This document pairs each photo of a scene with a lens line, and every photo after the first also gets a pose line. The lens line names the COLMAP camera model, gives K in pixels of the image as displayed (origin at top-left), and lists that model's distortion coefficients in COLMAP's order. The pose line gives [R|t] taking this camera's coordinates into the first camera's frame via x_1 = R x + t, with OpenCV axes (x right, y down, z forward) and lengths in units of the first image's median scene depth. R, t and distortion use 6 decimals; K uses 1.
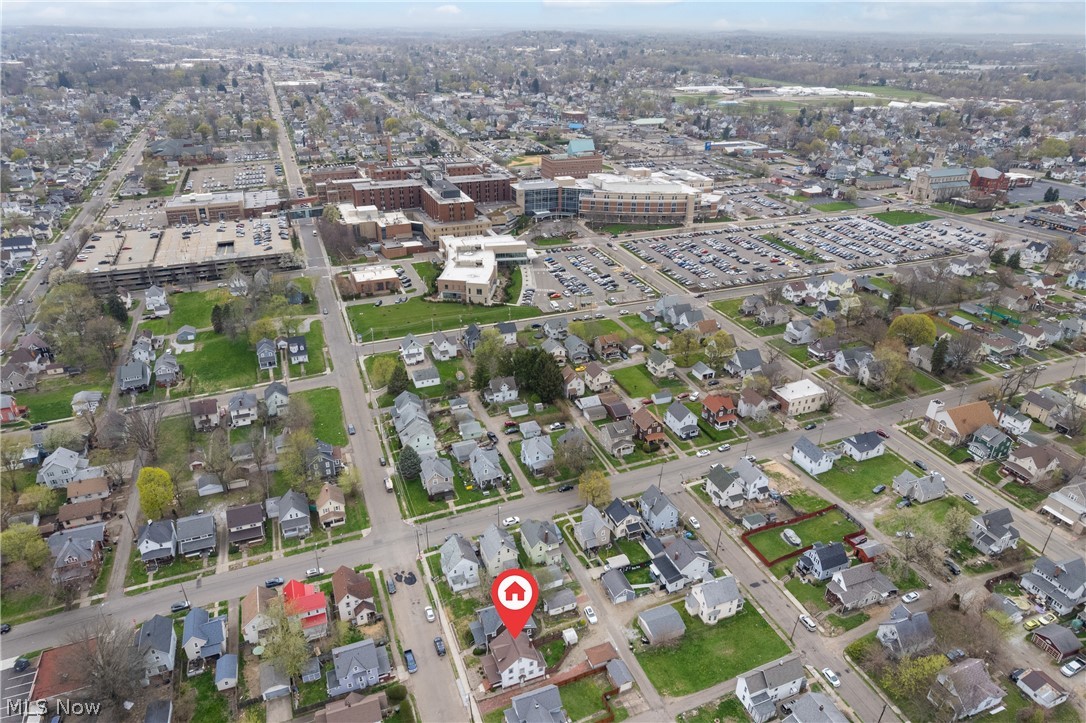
lens RADIAL K [[693.4, 0, 543.0], [0, 693.4, 361.5], [0, 0, 1]] dist [0.000009, 0.000163]
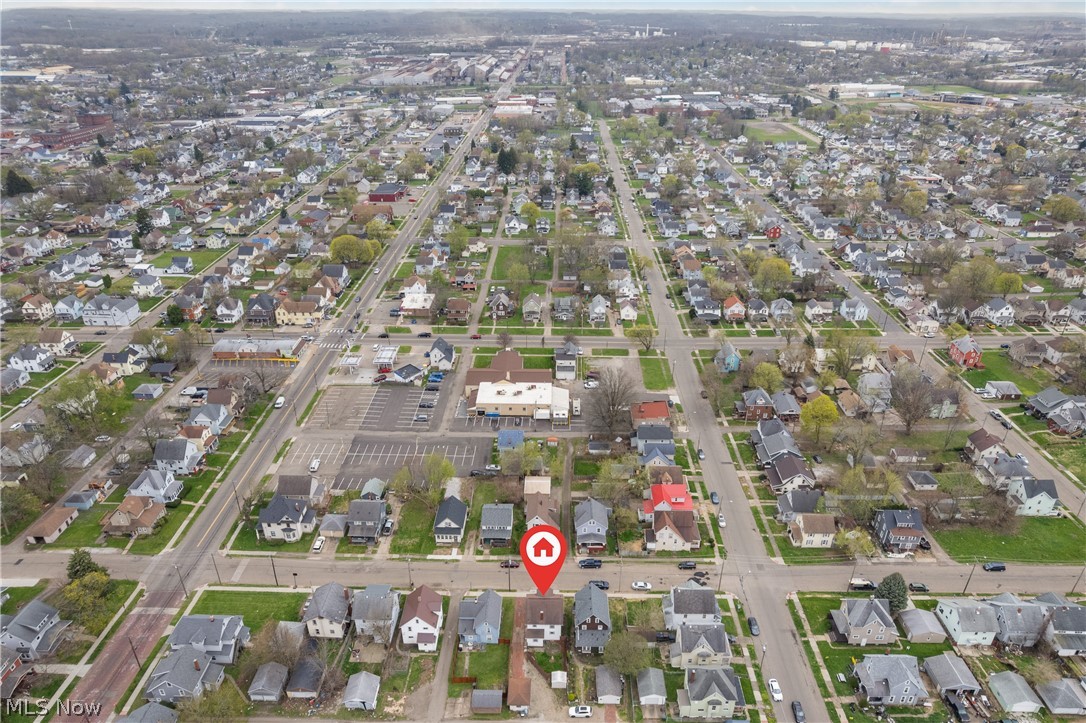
lens RADIAL K [[693.4, 0, 543.0], [0, 693.4, 361.5], [0, 0, 1]] dist [0.000009, 0.000163]
pose [[-0.379267, 0.408762, -0.830103, 0.492841], [-0.424737, 0.720118, 0.548661, -0.300037], [0.822044, 0.560664, -0.099500, 0.671484]]
